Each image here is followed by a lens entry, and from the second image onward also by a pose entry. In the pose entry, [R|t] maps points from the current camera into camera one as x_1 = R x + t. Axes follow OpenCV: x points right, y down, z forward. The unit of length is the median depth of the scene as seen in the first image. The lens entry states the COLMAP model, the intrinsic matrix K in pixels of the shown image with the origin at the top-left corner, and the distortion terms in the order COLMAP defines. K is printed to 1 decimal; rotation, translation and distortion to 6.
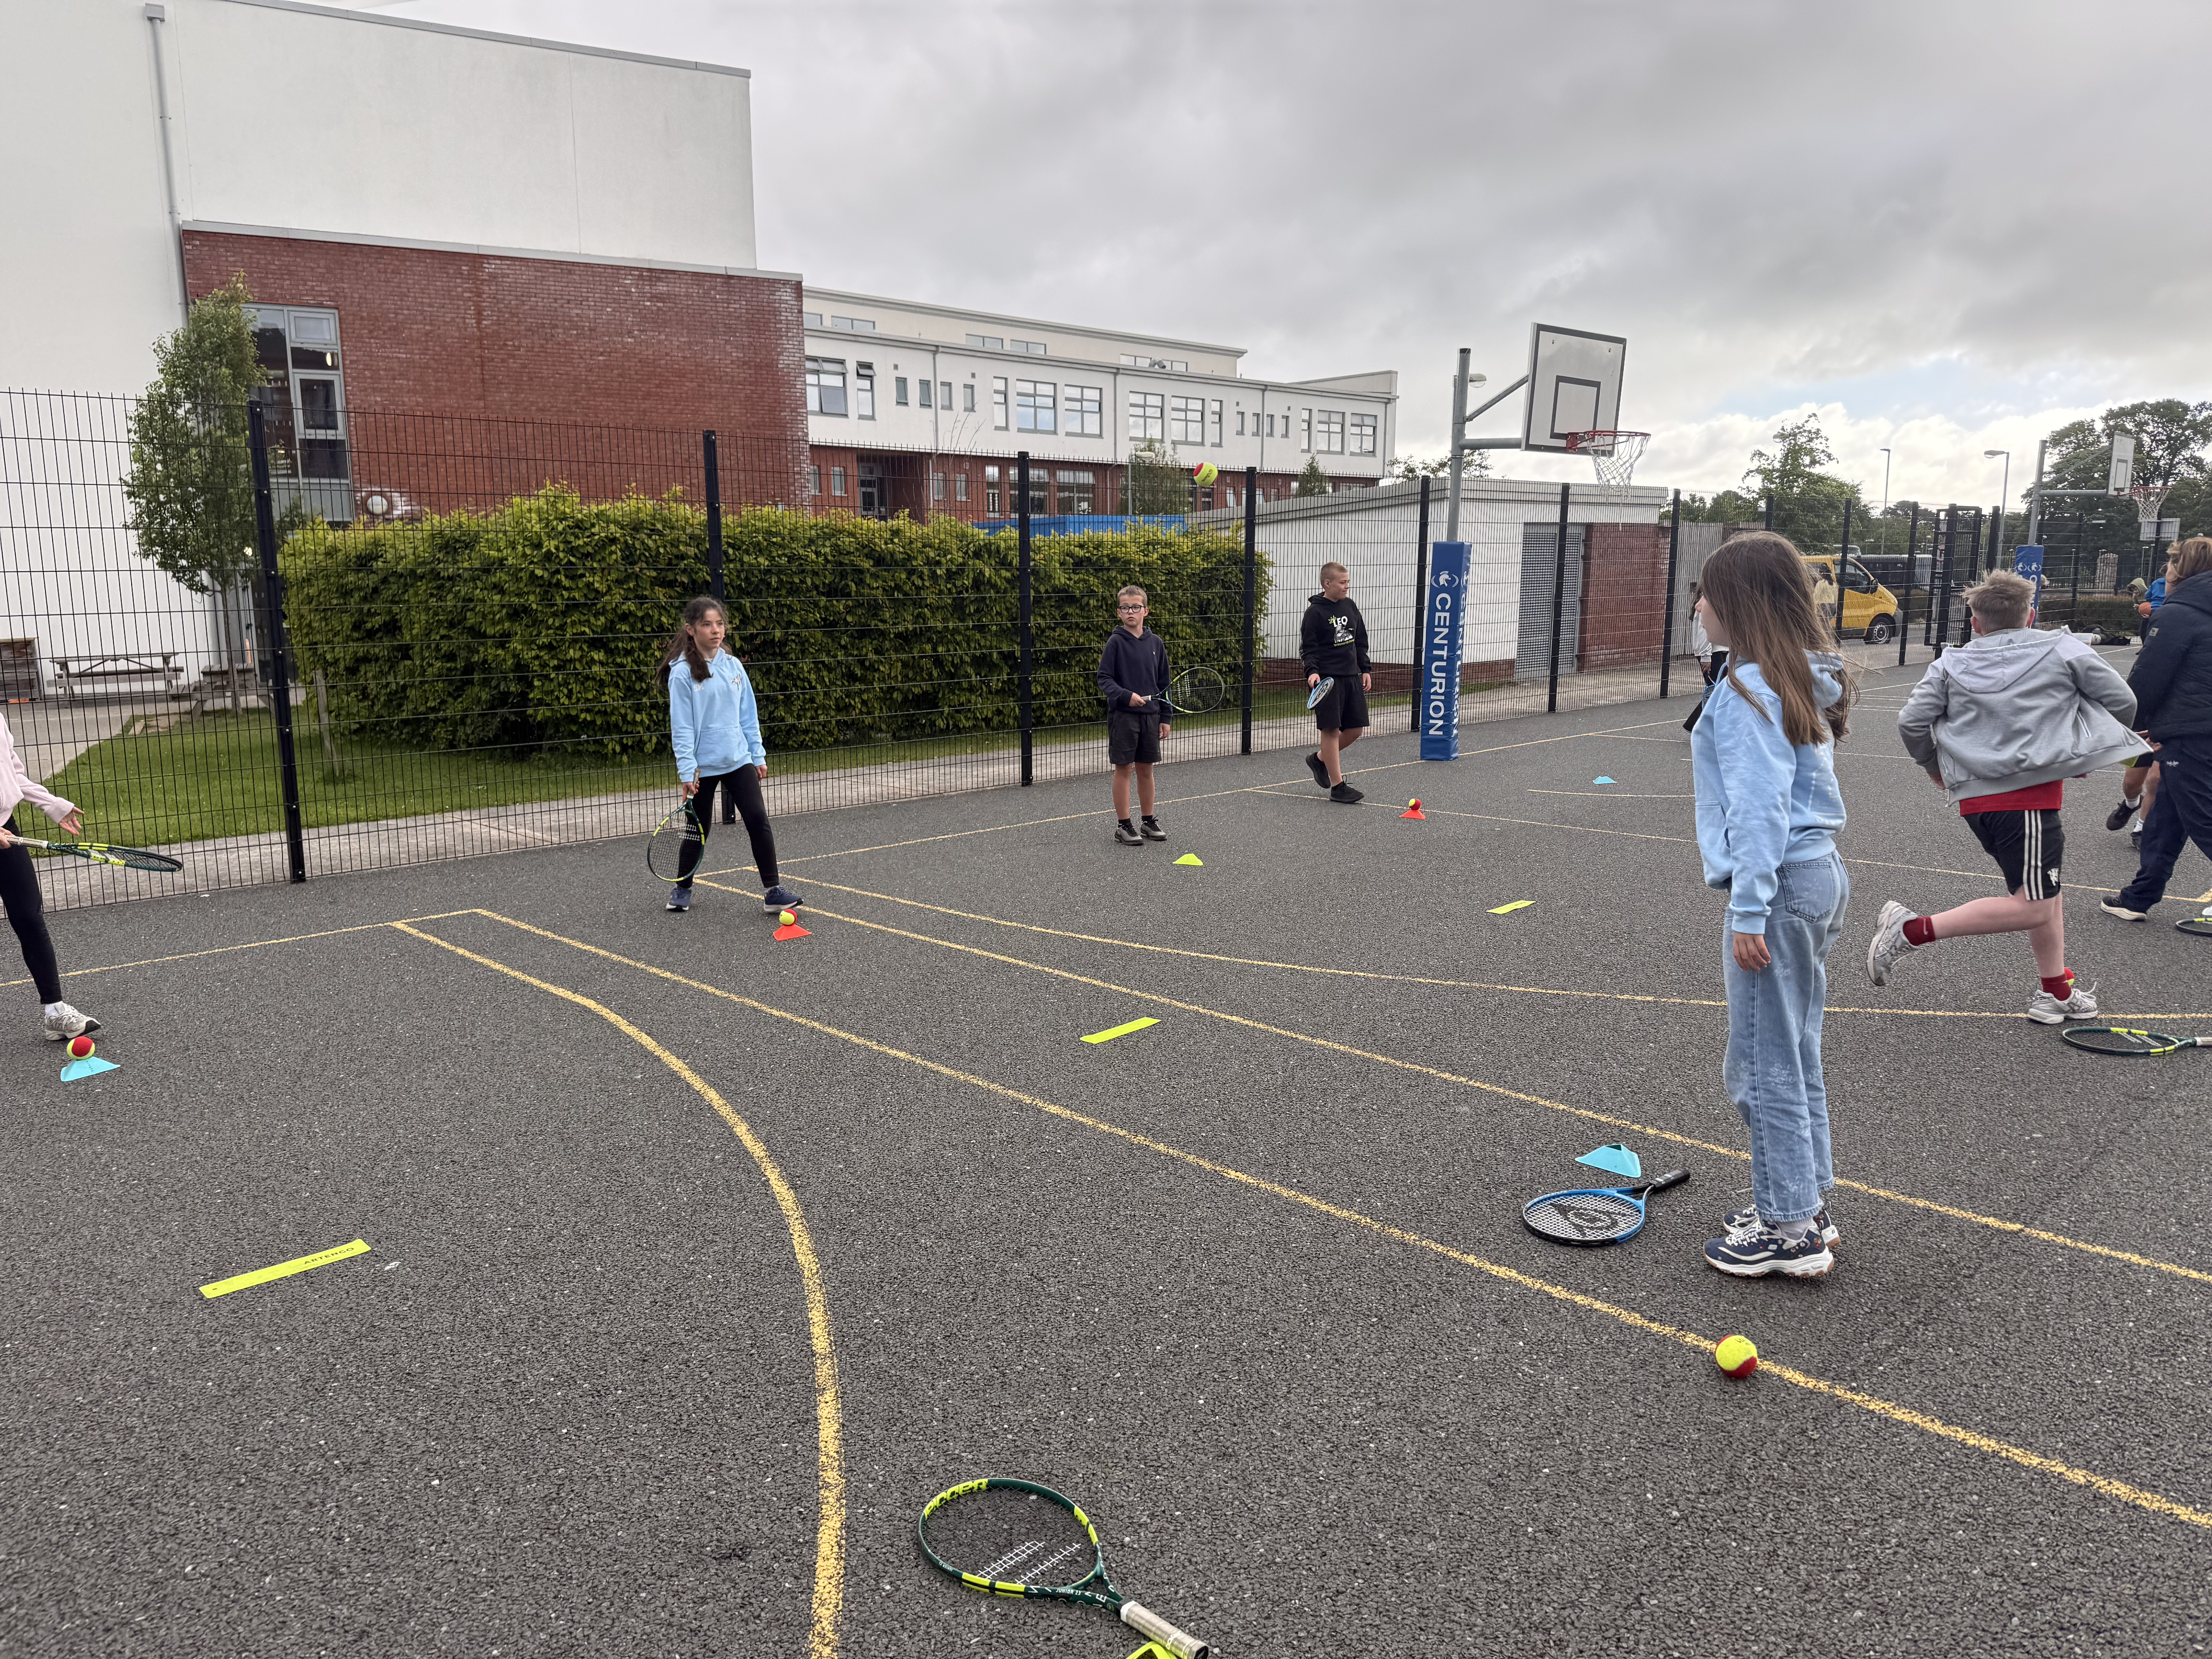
lens RADIAL K [[1554.9, 0, 1106.0], [0, 1554.9, 829.5], [0, 0, 1]] dist [0.136804, -0.225830]
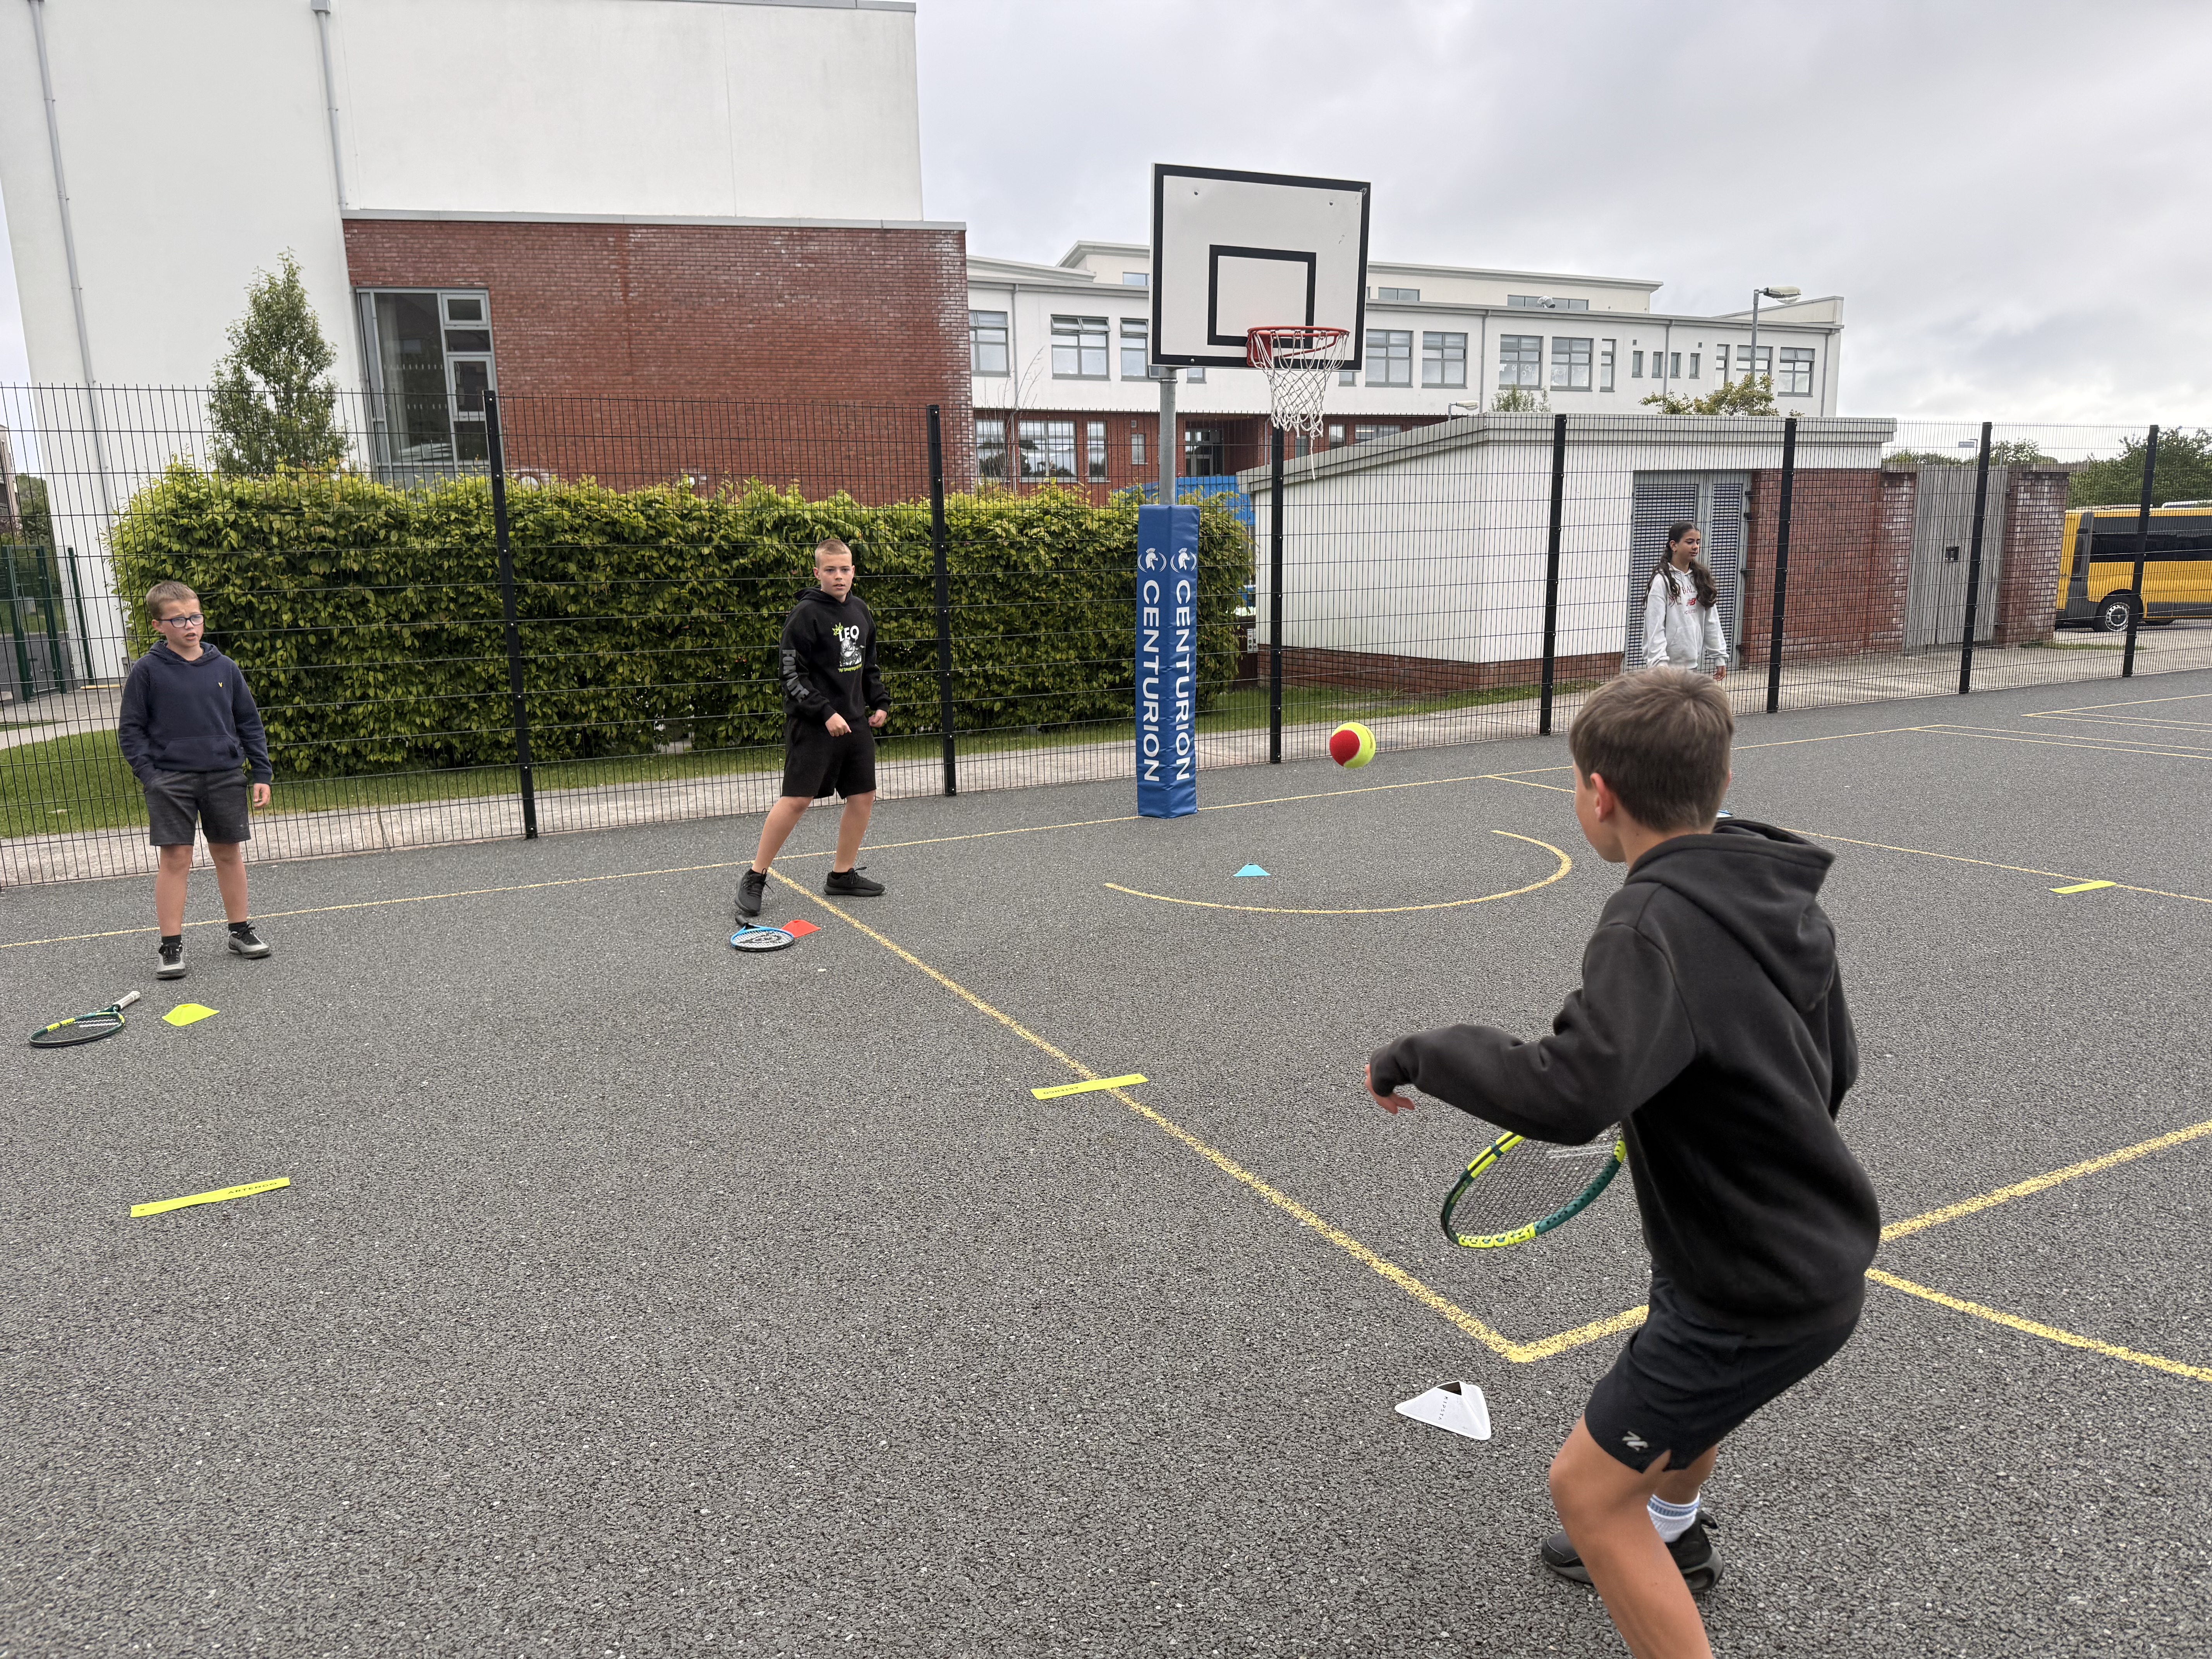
lens RADIAL K [[1544.2, 0, 1106.0], [0, 1544.2, 829.5], [0, 0, 1]] dist [0.201157, -0.406483]
pose [[0.957200, 0.038199, -0.286894, 0.179209], [-0.032239, 0.999156, 0.025473, -0.025428], [0.287625, -0.015133, 0.957624, 0.148452]]
